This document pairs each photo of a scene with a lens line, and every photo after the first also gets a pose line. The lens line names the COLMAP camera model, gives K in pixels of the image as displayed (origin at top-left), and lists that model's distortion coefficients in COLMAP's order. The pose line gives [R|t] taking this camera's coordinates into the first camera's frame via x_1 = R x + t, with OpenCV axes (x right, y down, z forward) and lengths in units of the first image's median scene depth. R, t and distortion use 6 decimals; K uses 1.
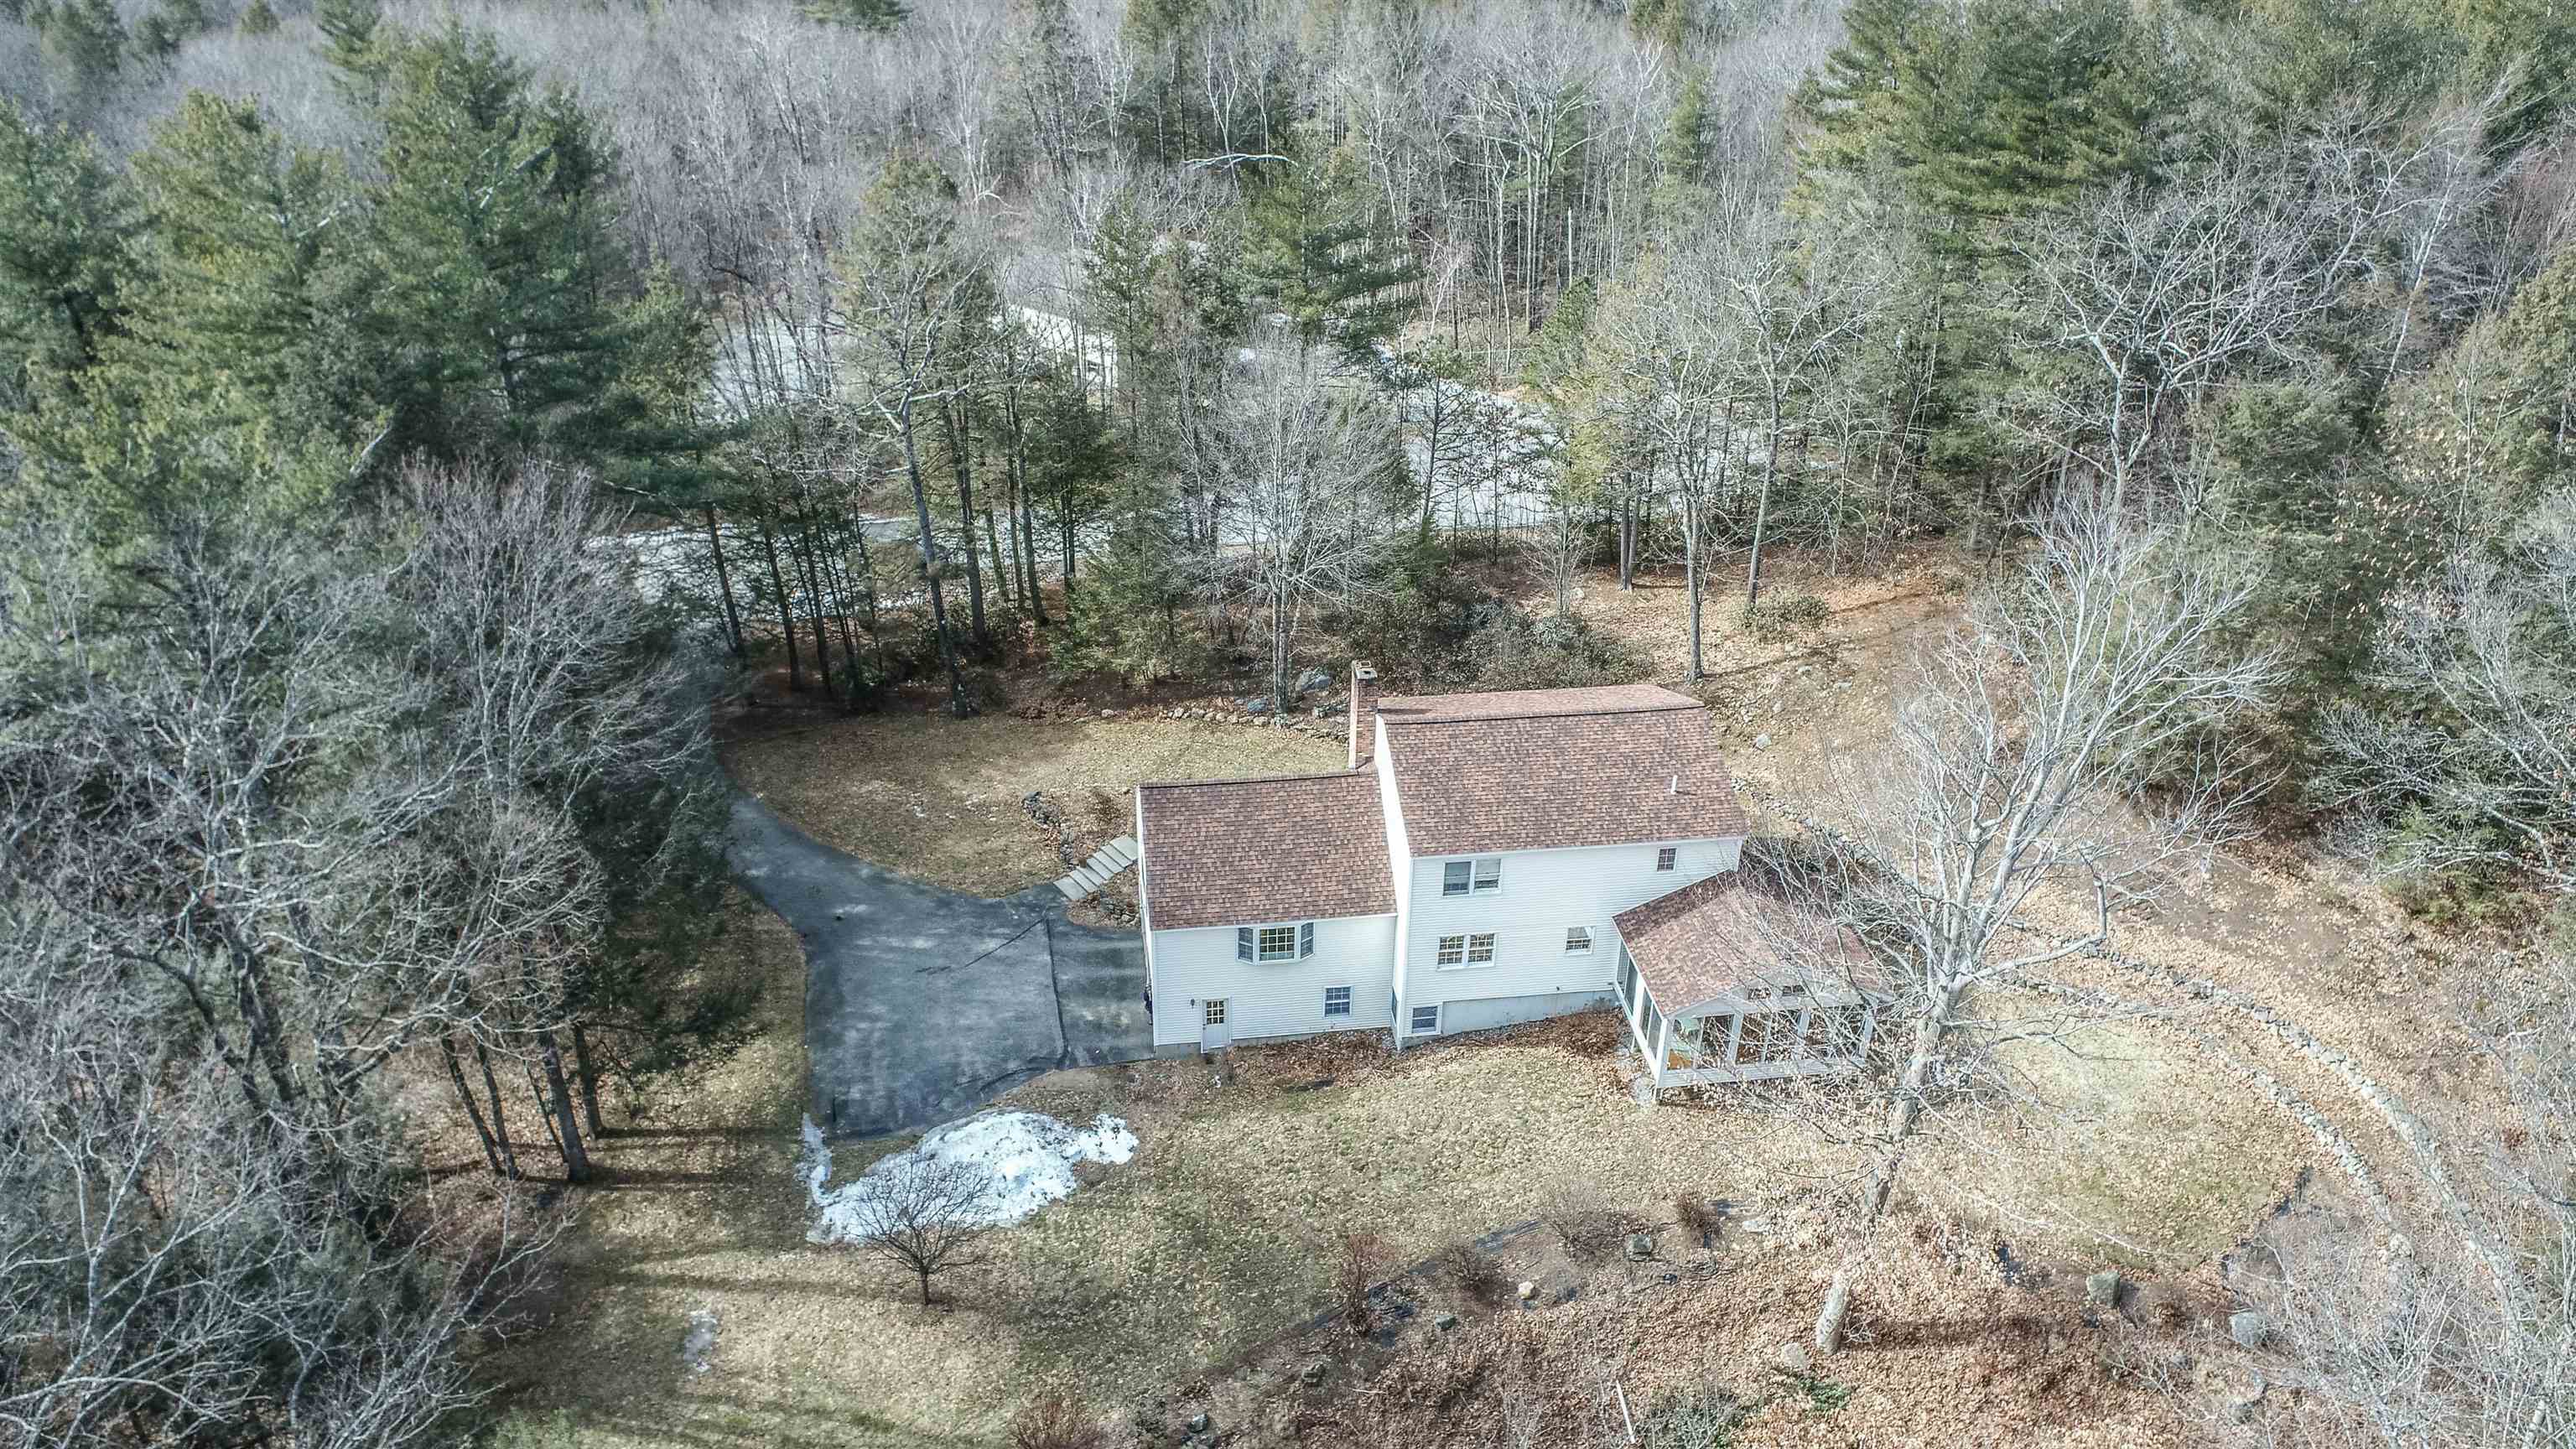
lens RADIAL K [[1739.6, 0, 1279.4], [0, 1739.6, 711.9], [0, 0, 1]] dist [-0.008452, -0.003958]
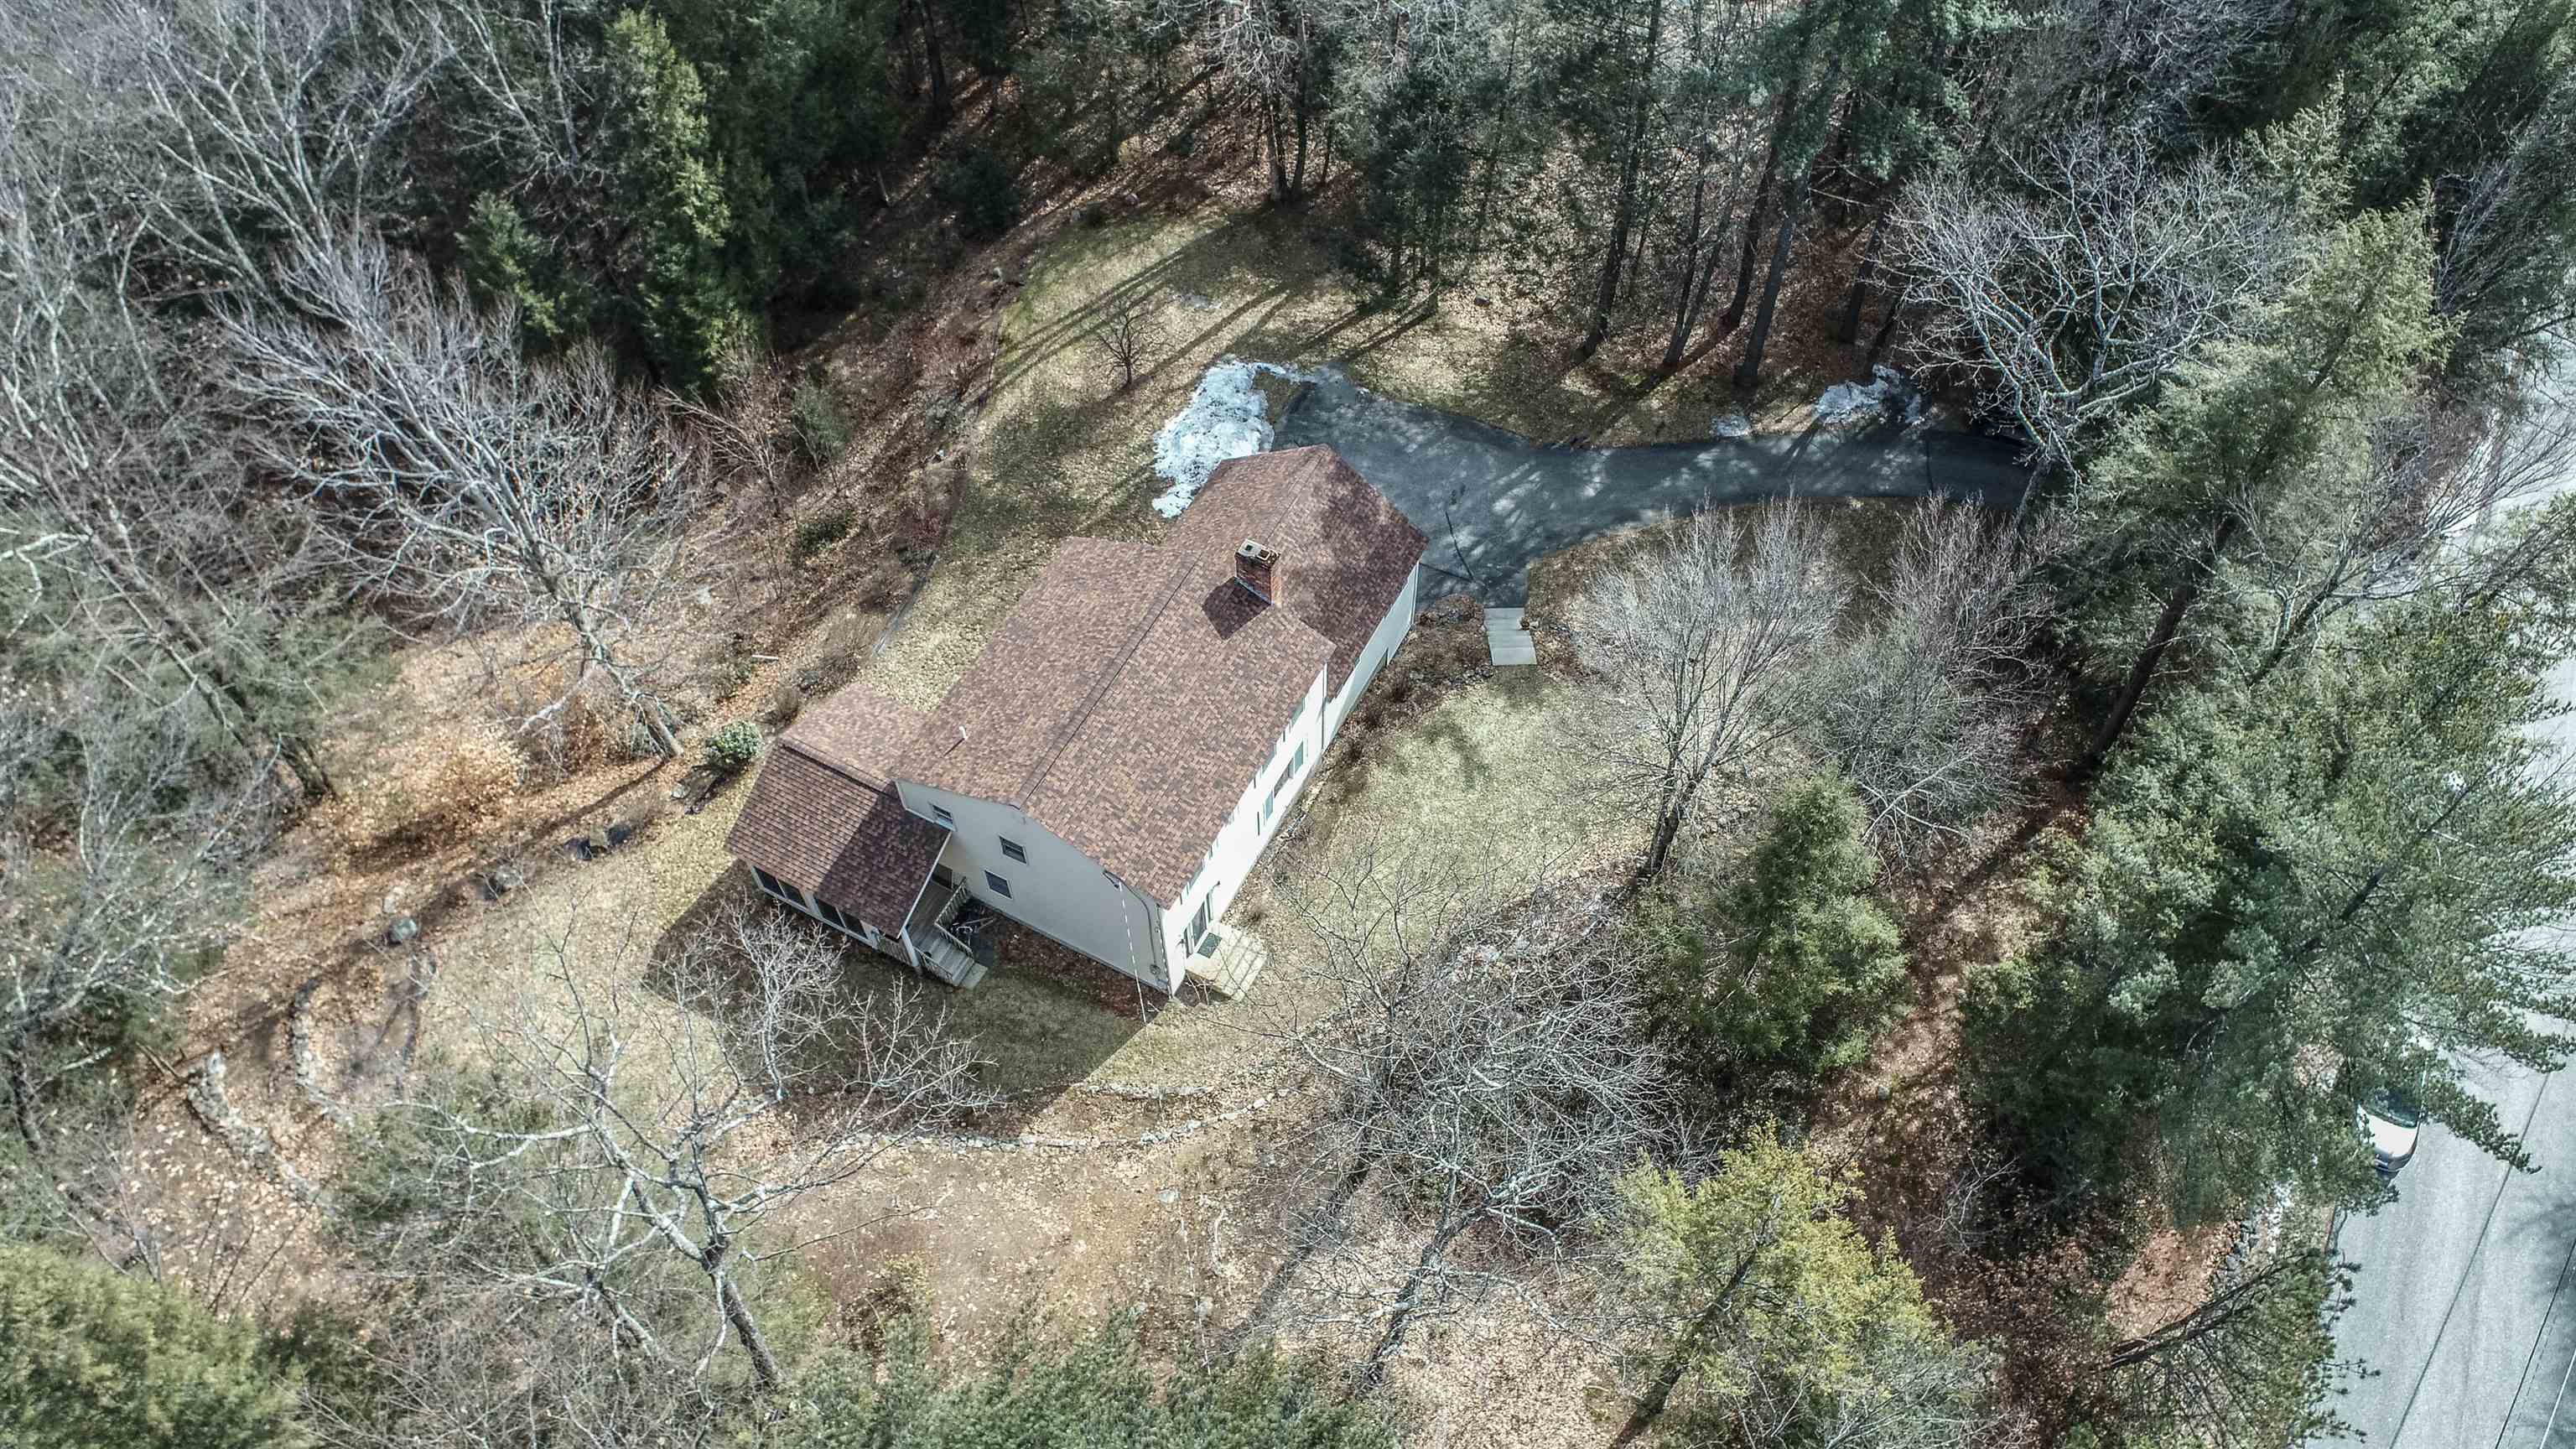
lens RADIAL K [[1739.6, 0, 1279.4], [0, 1739.6, 711.9], [0, 0, 1]] dist [-0.008452, -0.003958]
pose [[-0.574369, 0.669057, -0.471661, 0.552990], [-0.394877, 0.278261, 0.875582, -0.842890], [0.717059, 0.689154, 0.104370, 0.985068]]
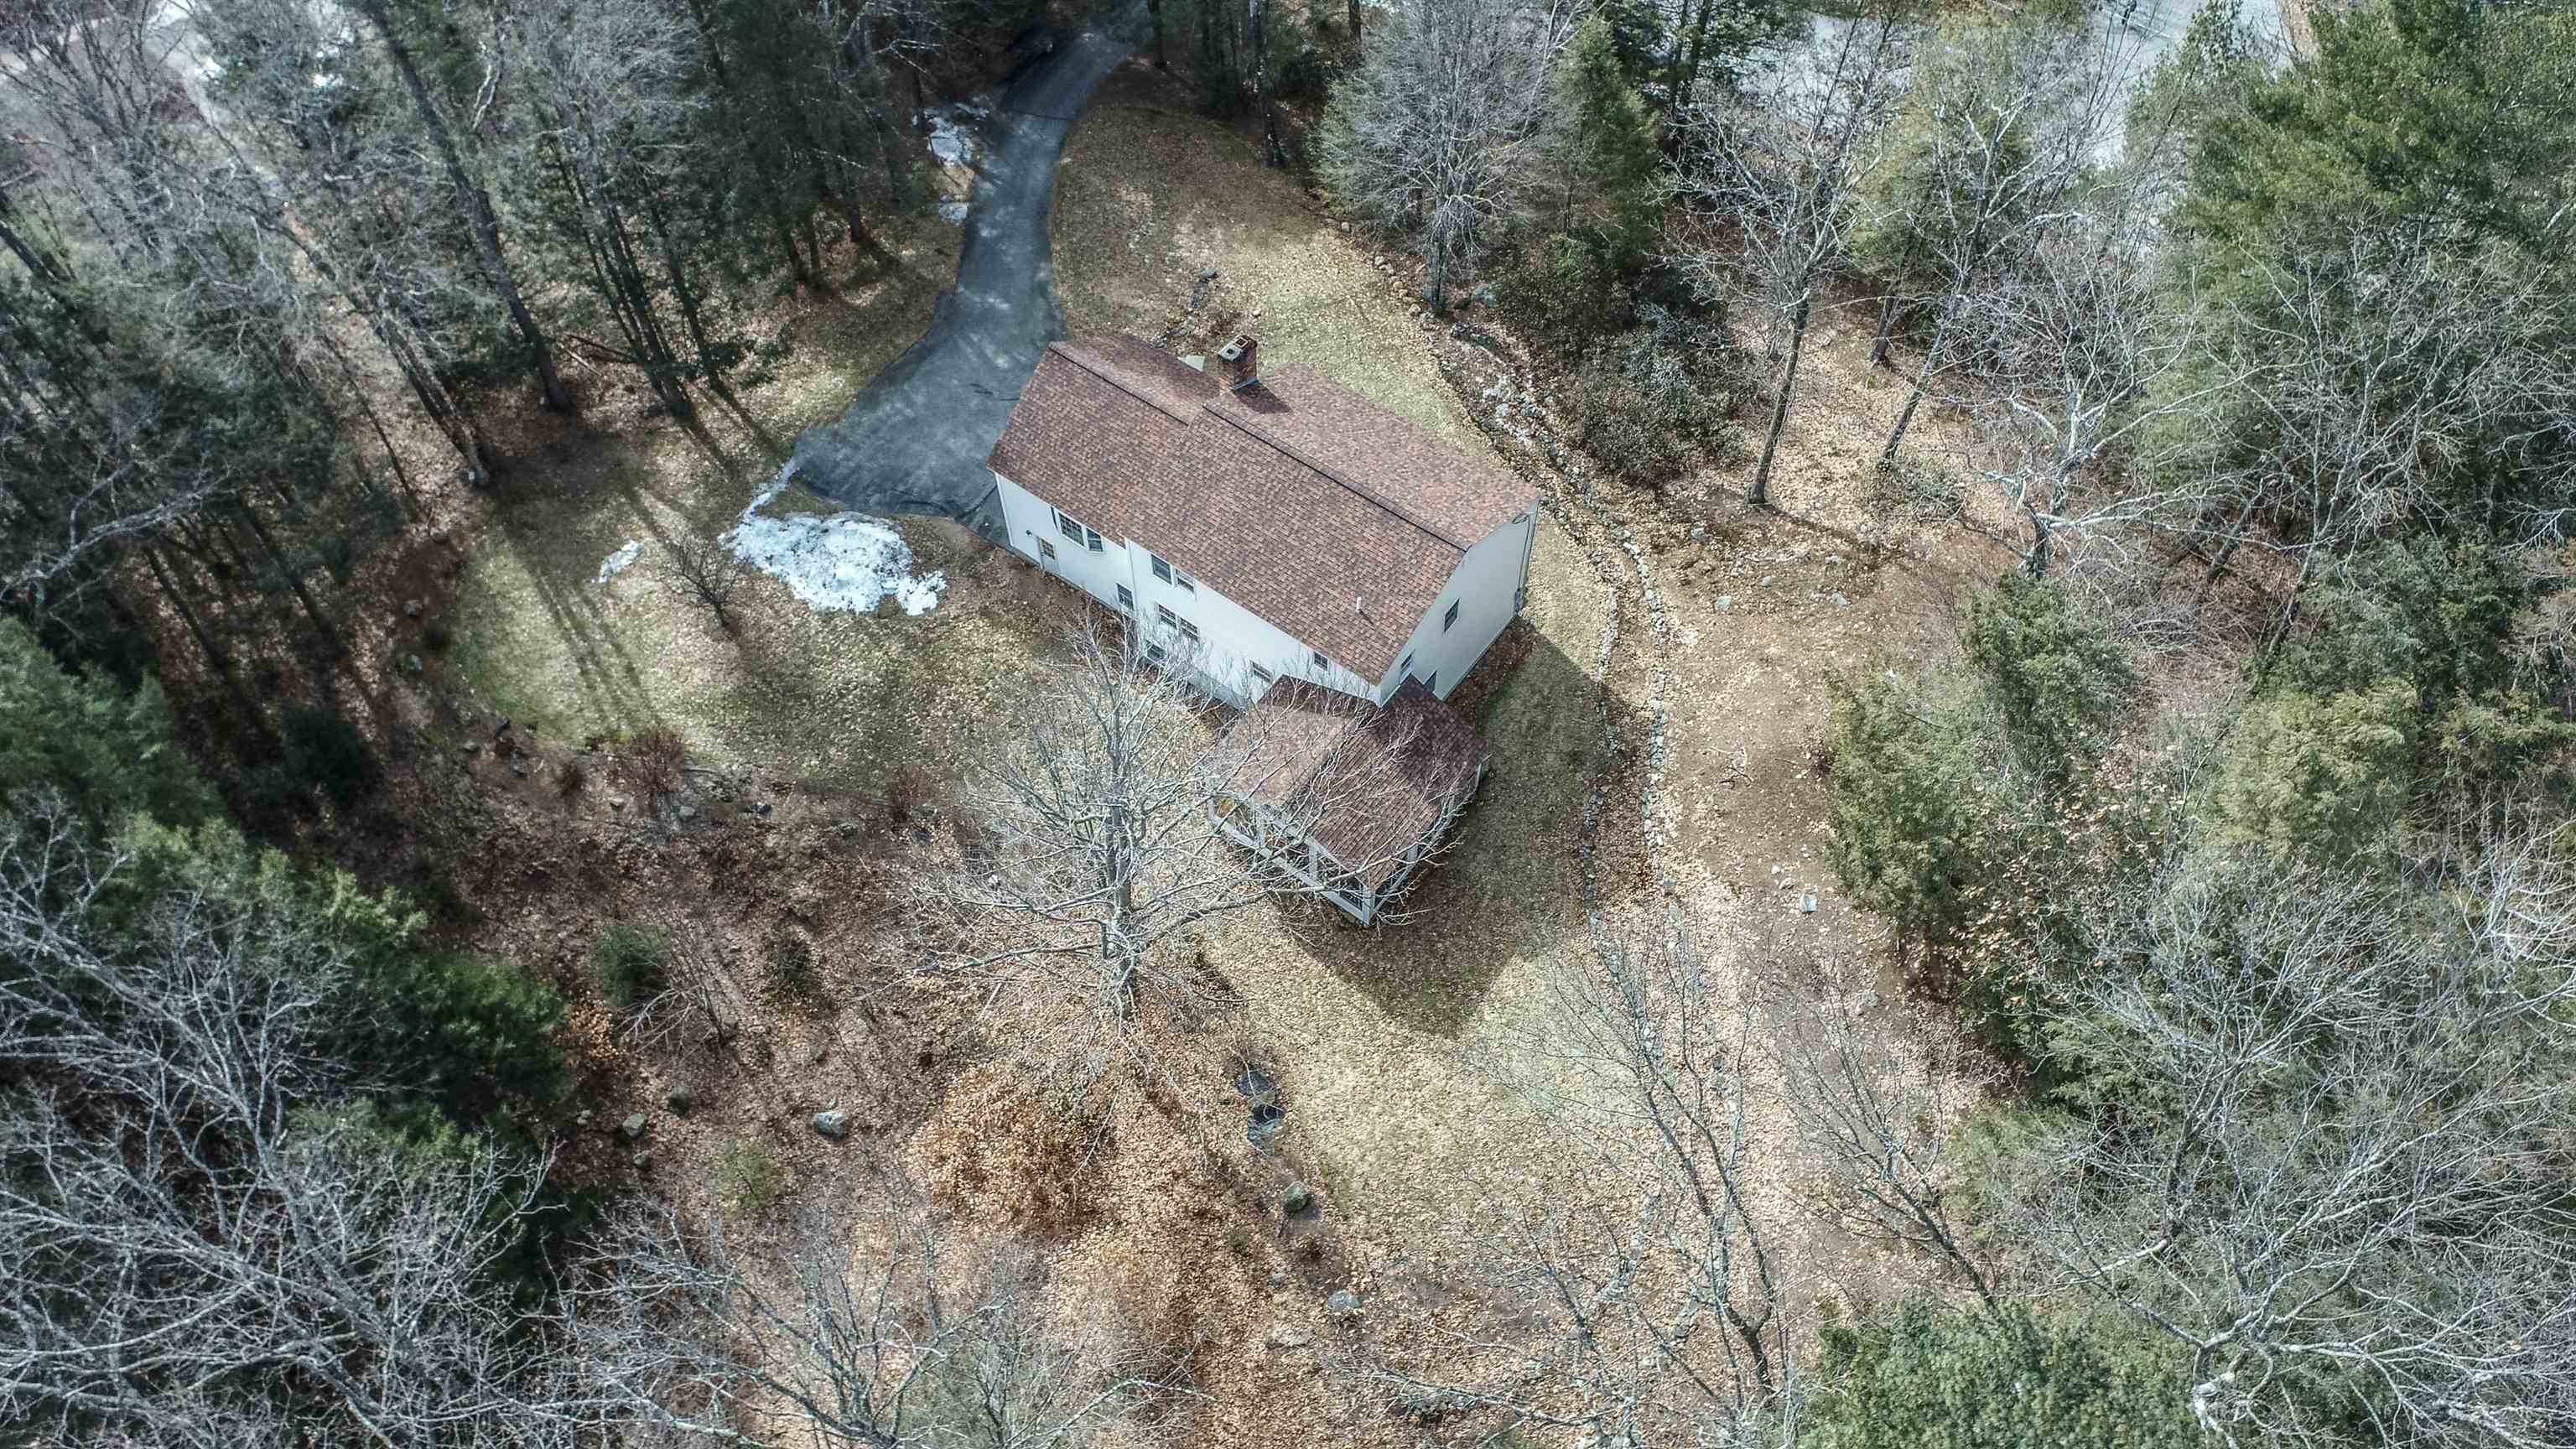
lens RADIAL K [[1739.6, 0, 1279.4], [0, 1739.6, 711.9], [0, 0, 1]] dist [-0.008452, -0.003958]
pose [[0.714284, 0.567734, -0.409240, 0.622396], [-0.322260, 0.785879, 0.527771, -0.413981], [0.621246, -0.245097, 0.744299, 0.198494]]
